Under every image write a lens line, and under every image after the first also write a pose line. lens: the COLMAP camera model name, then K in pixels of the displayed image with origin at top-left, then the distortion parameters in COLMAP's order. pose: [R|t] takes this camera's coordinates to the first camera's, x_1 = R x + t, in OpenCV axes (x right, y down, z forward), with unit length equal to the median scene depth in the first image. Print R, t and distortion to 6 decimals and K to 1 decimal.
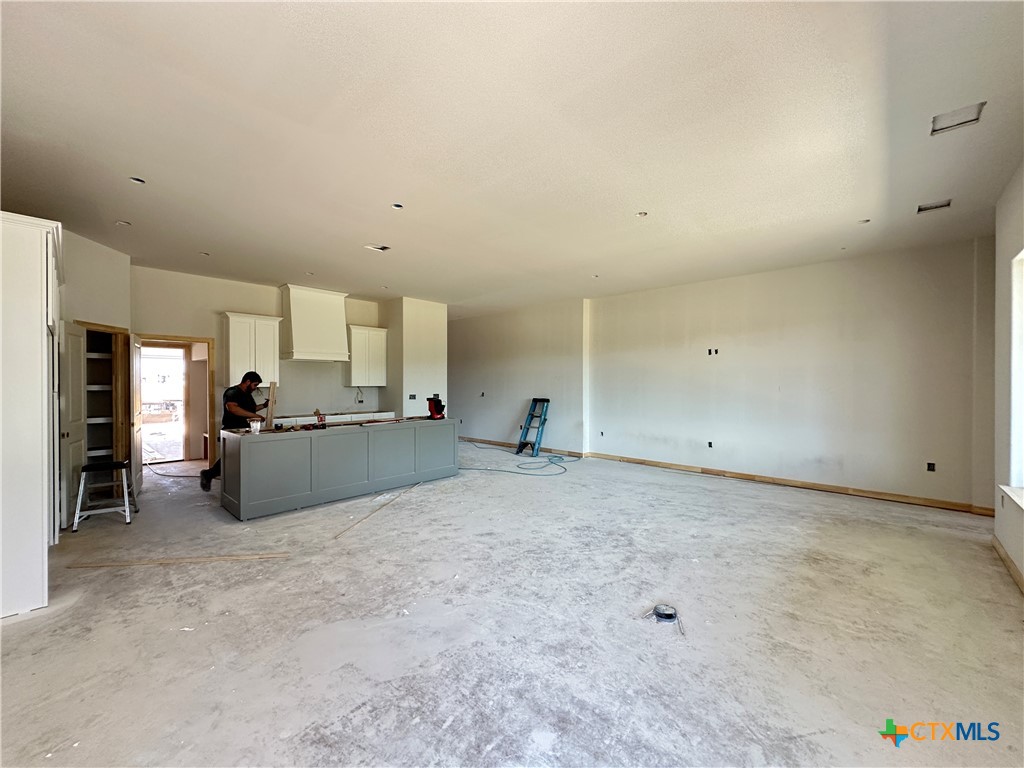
lens RADIAL K [[408.5, 0, 510.5], [0, 408.5, 383.9], [0, 0, 1]] dist [-0.002117, 0.000327]
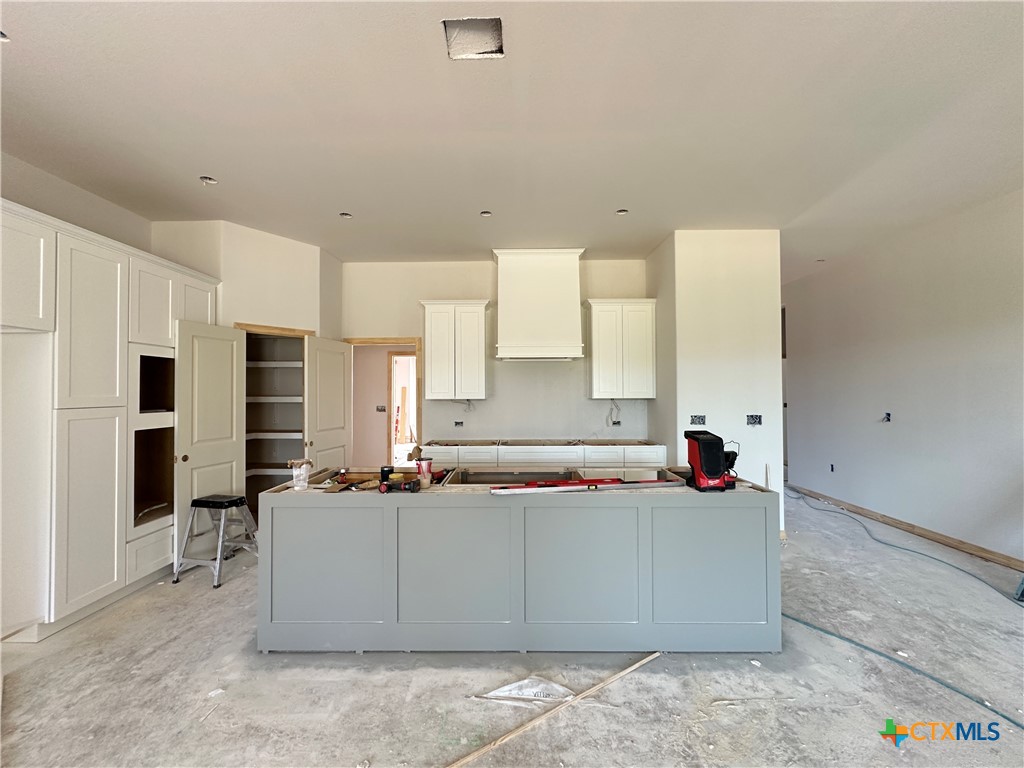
lens RADIAL K [[408.5, 0, 510.5], [0, 408.5, 383.9], [0, 0, 1]] dist [-0.002117, 0.000327]
pose [[0.672239, -0.017107, -0.740136, -0.030662], [0.002564, 0.999781, -0.020779, -0.006126], [0.740329, 0.012071, 0.672136, 0.865526]]
